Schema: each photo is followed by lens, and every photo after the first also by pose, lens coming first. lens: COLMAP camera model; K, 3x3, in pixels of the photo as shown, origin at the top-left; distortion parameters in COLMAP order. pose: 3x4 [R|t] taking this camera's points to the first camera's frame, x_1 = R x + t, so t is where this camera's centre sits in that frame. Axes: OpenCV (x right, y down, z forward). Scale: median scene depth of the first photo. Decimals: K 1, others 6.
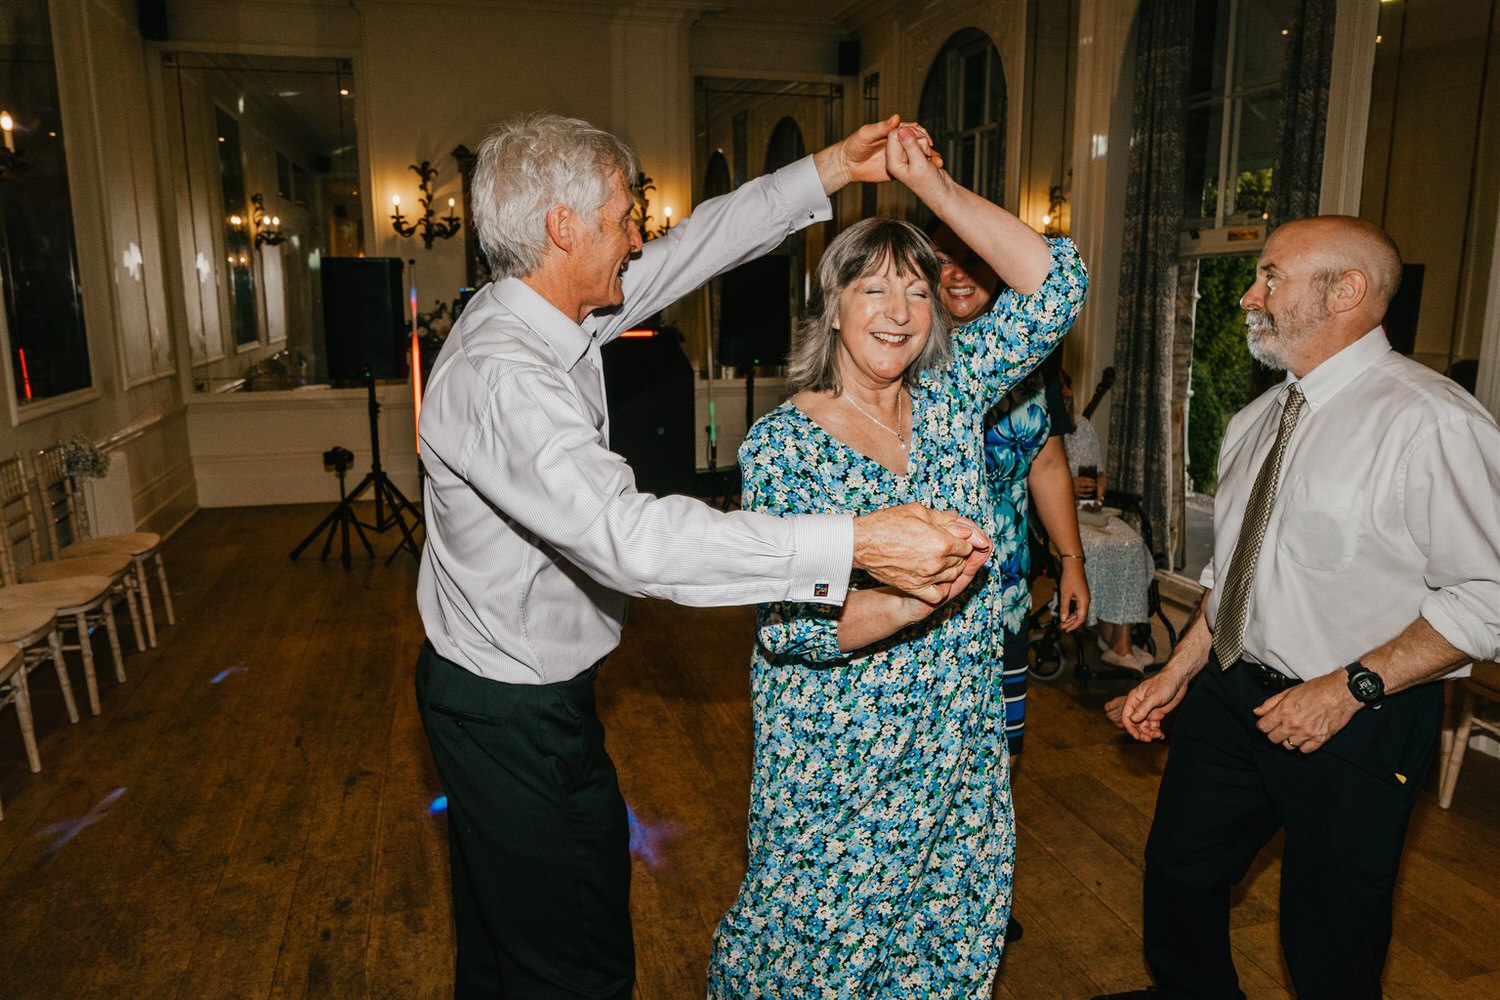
lens RADIAL K [[1031.3, 0, 743.1], [0, 1031.3, 480.8], [0, 0, 1]] dist [-0.033754, 0.007122]
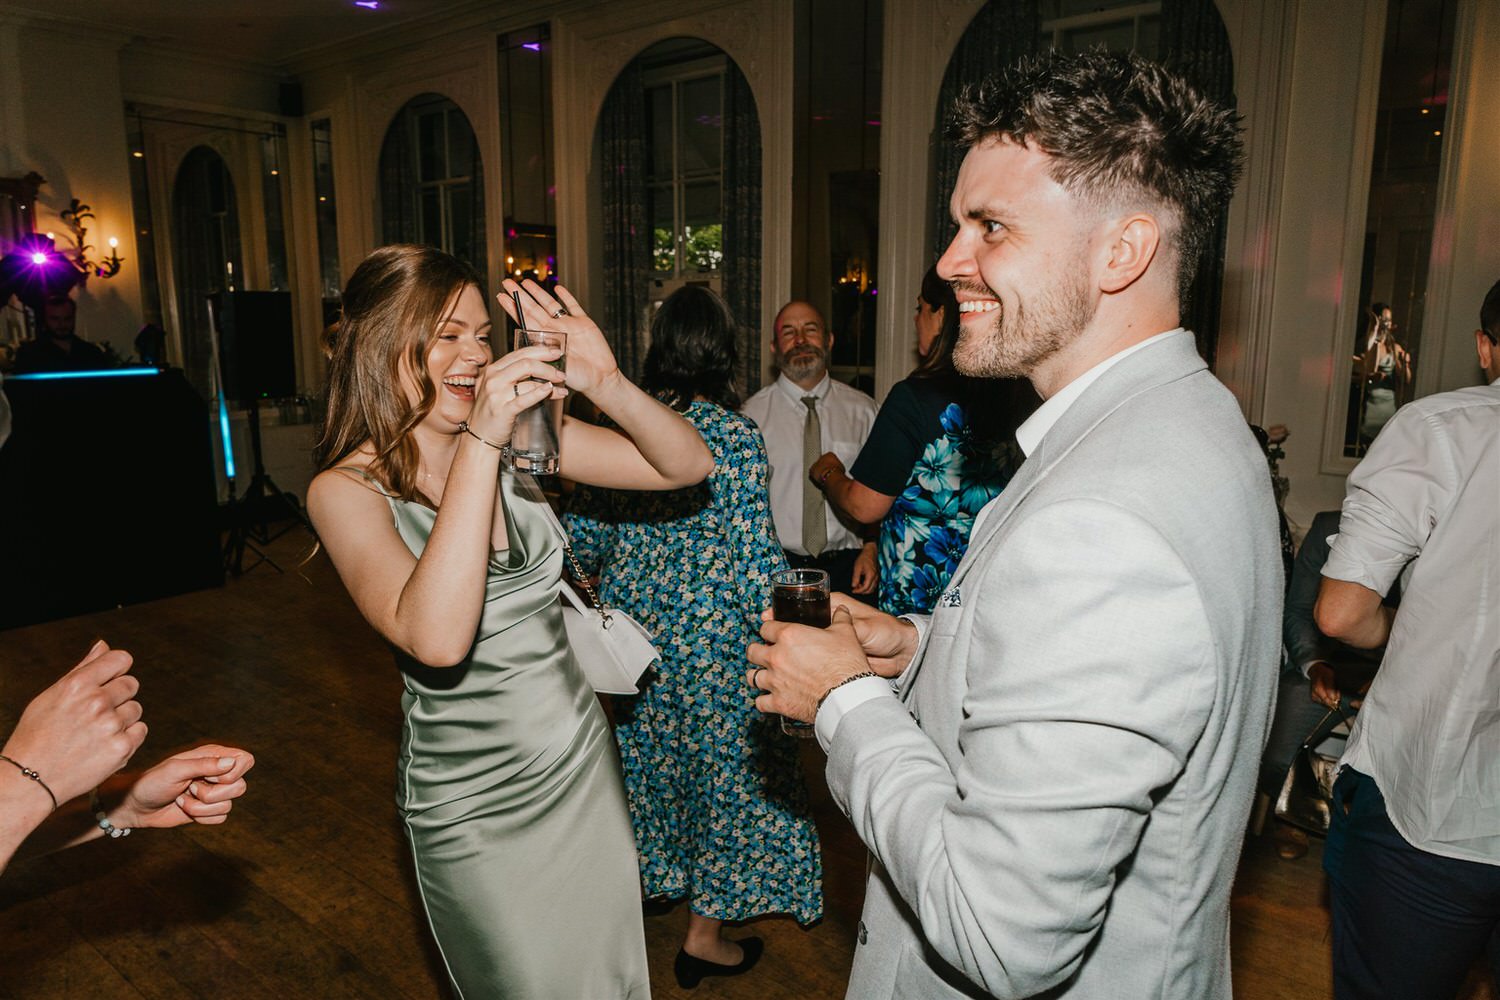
lens RADIAL K [[1033.6, 0, 750.0], [0, 1033.6, 500.0], [0, 0, 1]] dist [-0.053248, -0.000245]
pose [[0.808771, -0.089266, 0.581309, -0.166092], [0.097541, 0.995085, 0.017097, 0.015353], [-0.579978, 0.042874, 0.813503, -0.083368]]
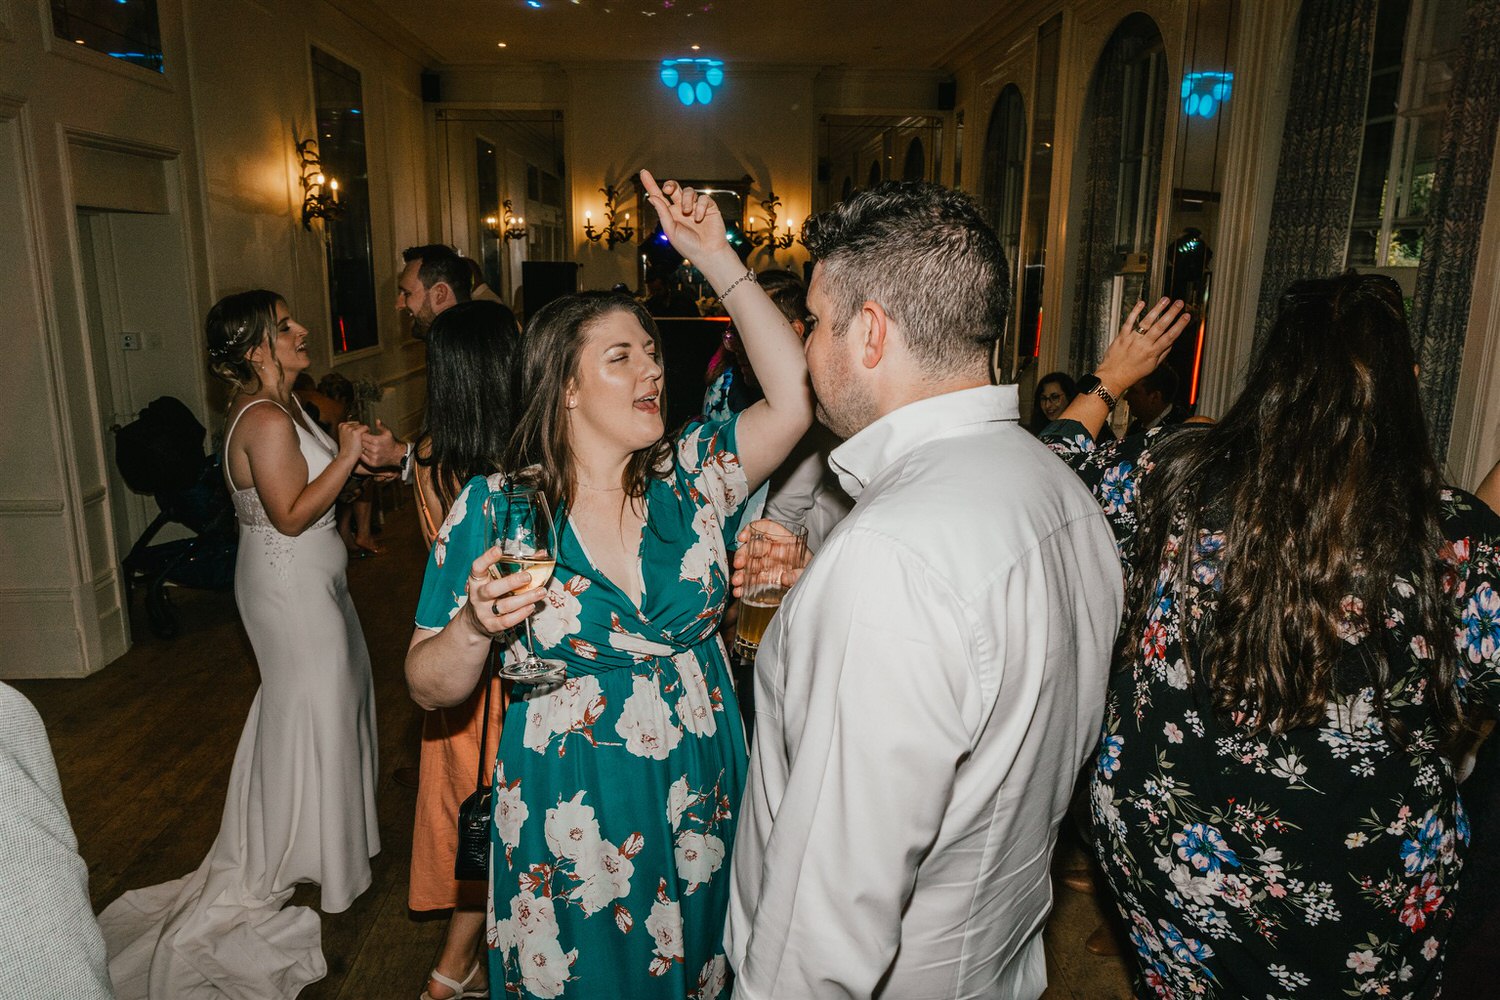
lens RADIAL K [[1033.6, 0, 750.0], [0, 1033.6, 500.0], [0, 0, 1]] dist [-0.053248, -0.000245]
pose [[0.969729, 0.068389, -0.234411, 0.214432], [-0.058270, 0.997056, 0.049833, 0.023432], [0.237129, -0.034666, 0.970859, -0.286140]]
